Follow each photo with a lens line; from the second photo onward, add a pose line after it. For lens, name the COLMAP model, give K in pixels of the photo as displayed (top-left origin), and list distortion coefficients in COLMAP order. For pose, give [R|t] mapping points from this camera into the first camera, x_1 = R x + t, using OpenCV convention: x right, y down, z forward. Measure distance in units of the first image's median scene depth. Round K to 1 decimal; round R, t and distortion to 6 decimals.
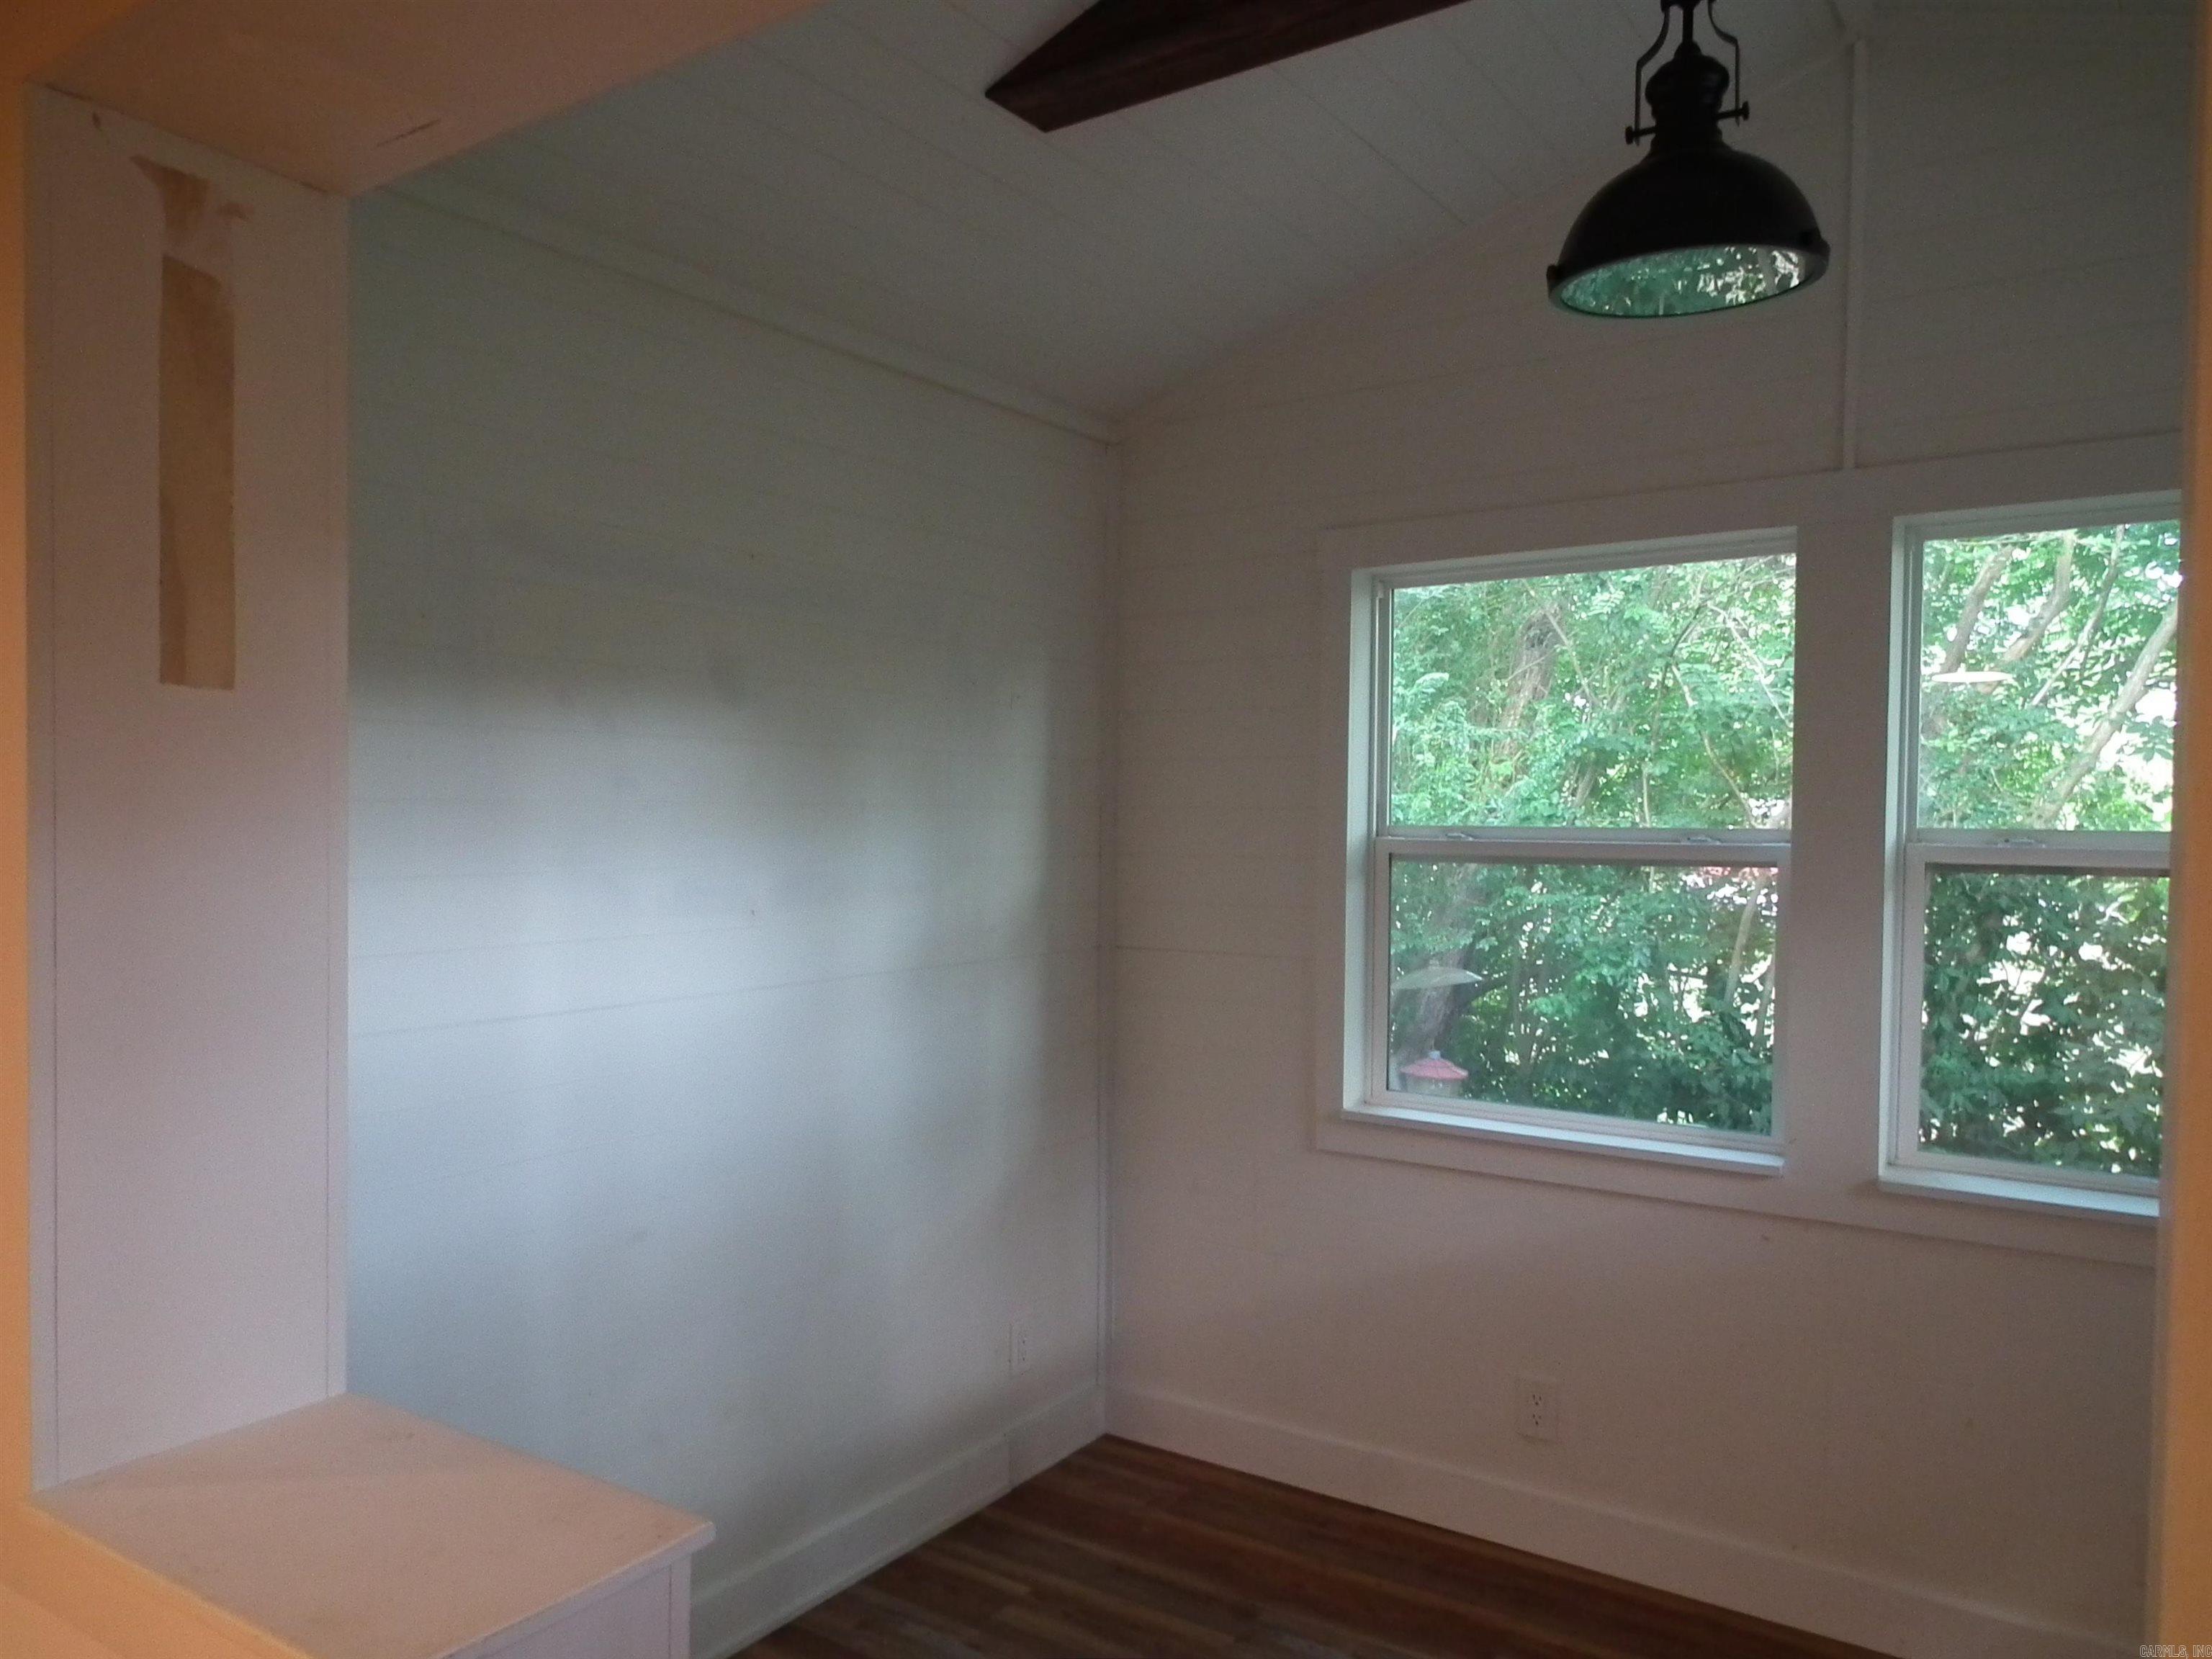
lens RADIAL K [[1524.6, 0, 1106.9], [0, 1524.6, 856.5], [0, 0, 1]] dist [0.034125, -0.034503]
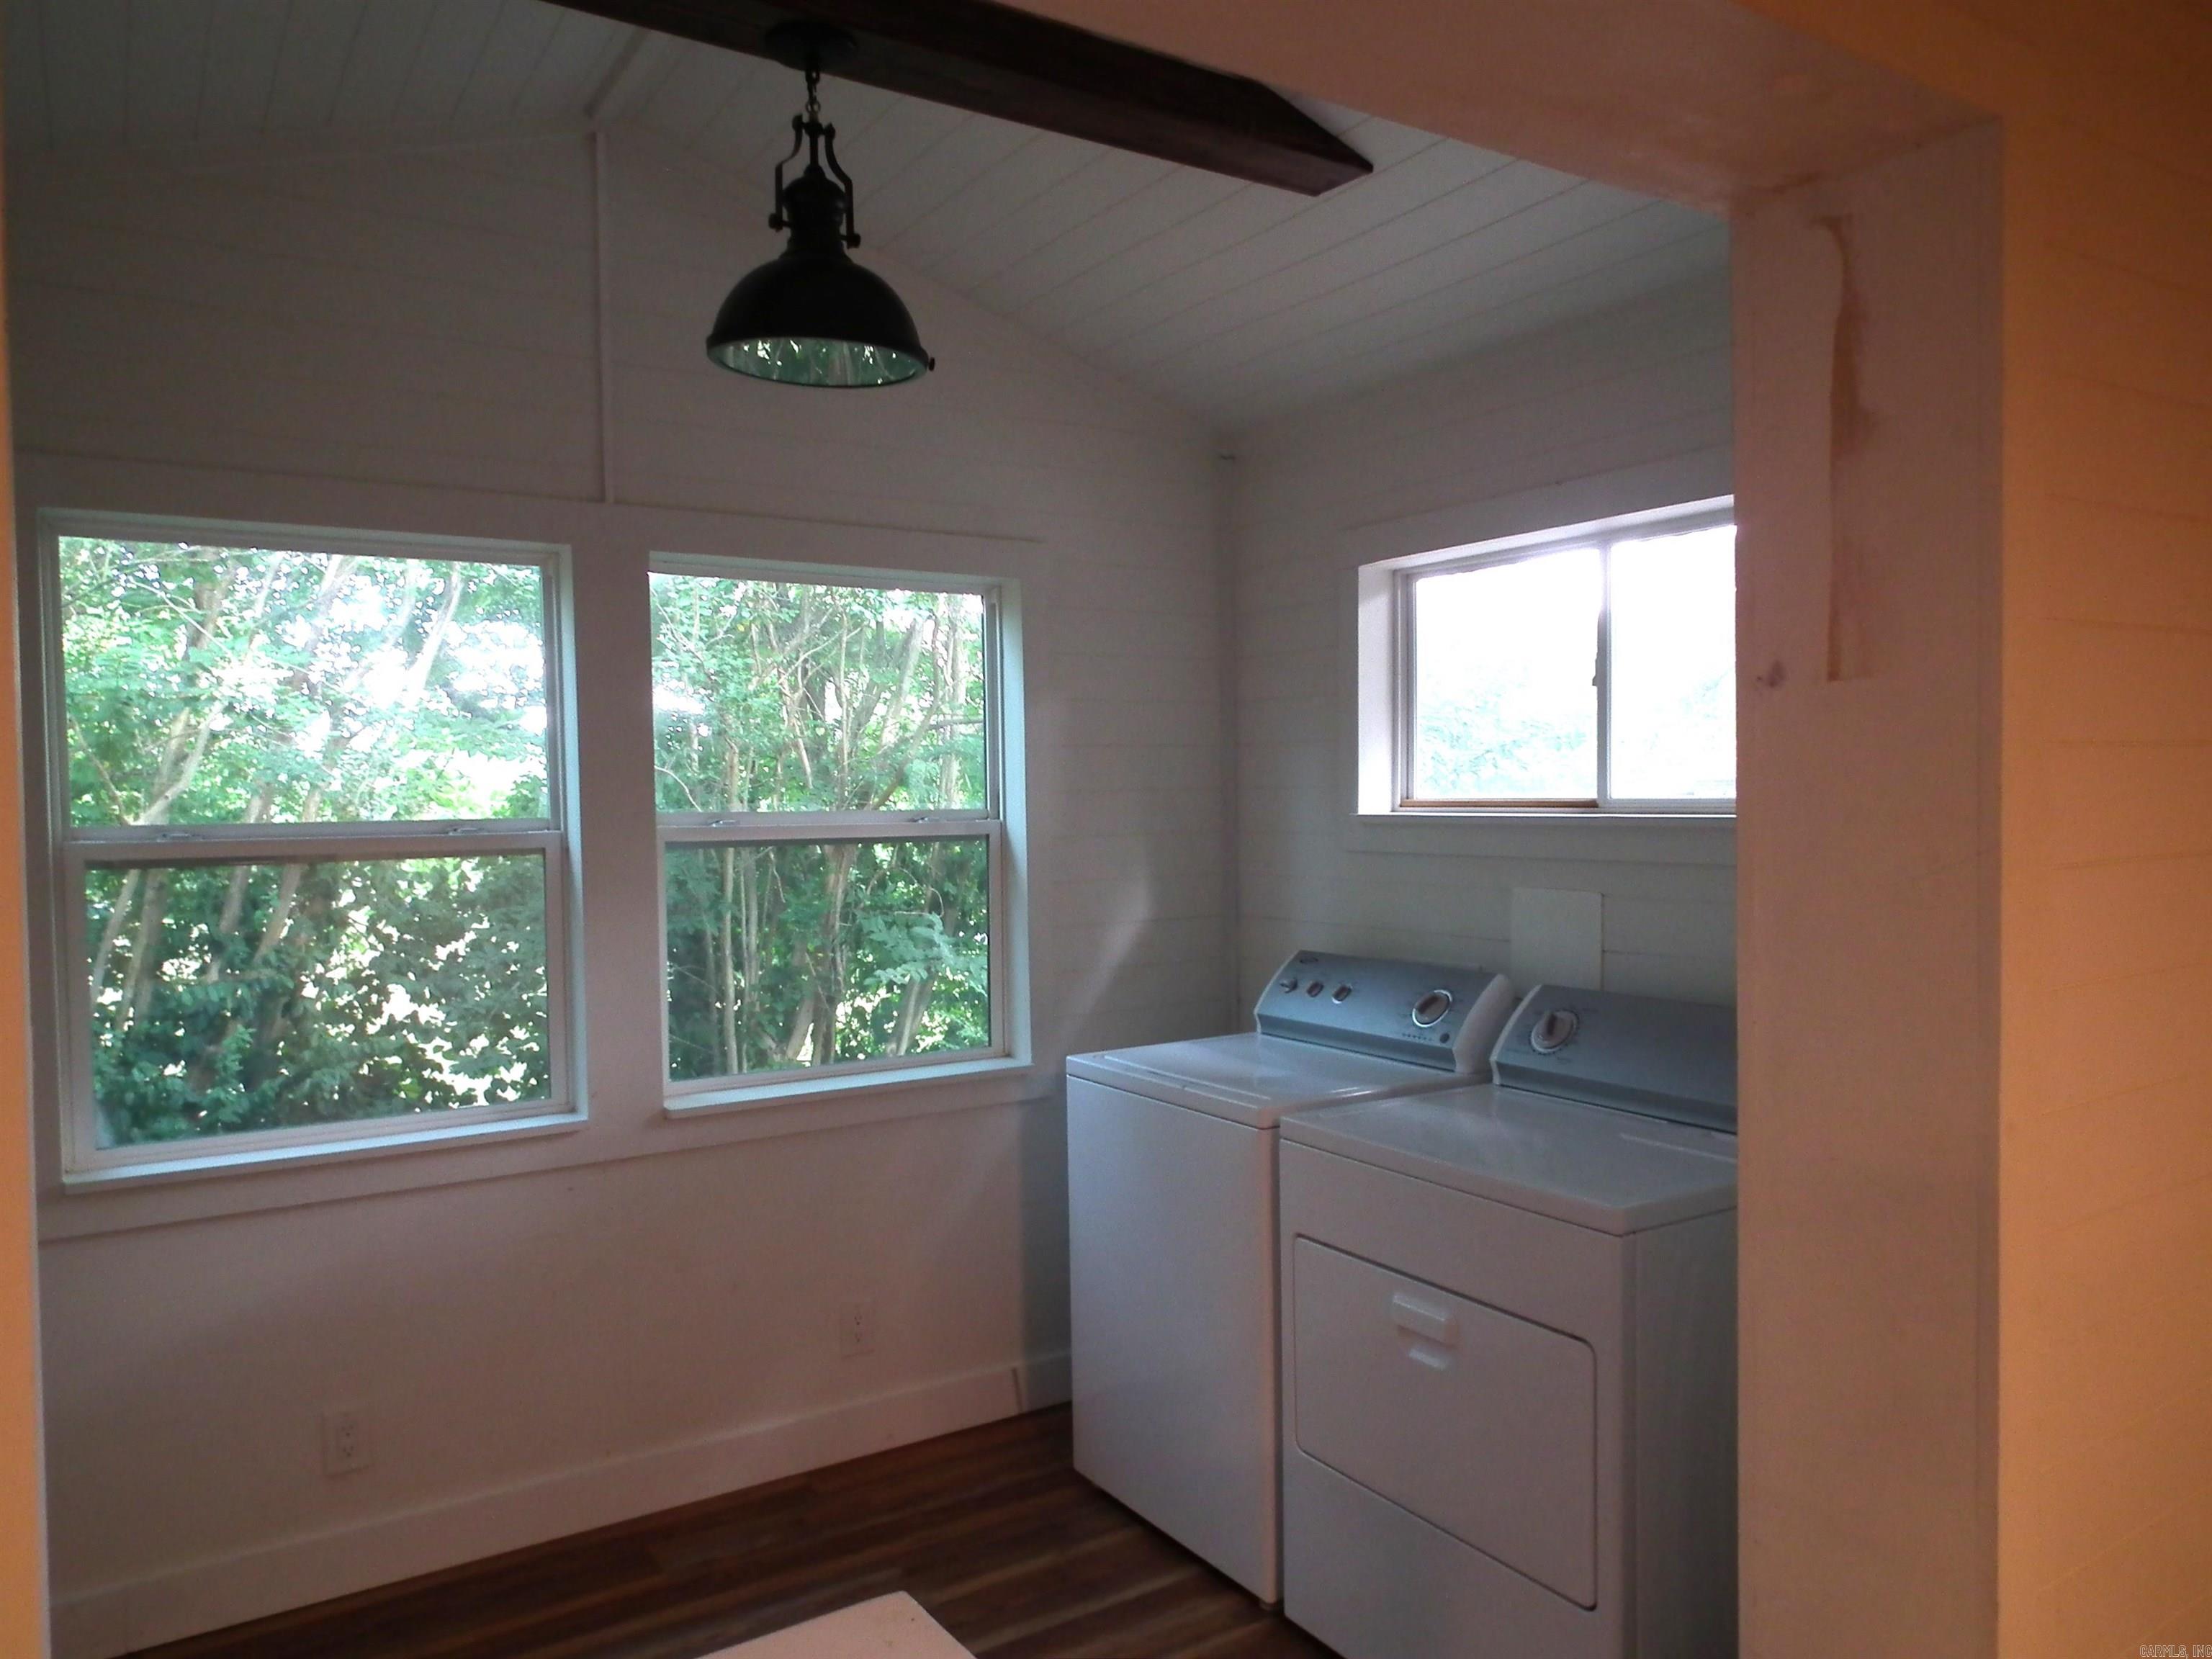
lens RADIAL K [[1516.9, 0, 1106.0], [0, 1516.9, 829.5], [0, 0, 1]] dist [-0.006396, -0.000922]
pose [[0.394539, -0.035121, 0.918208, -0.417516], [0.045548, 0.998788, 0.018632, -0.011036], [-0.917750, 0.034471, 0.395661, 0.215129]]
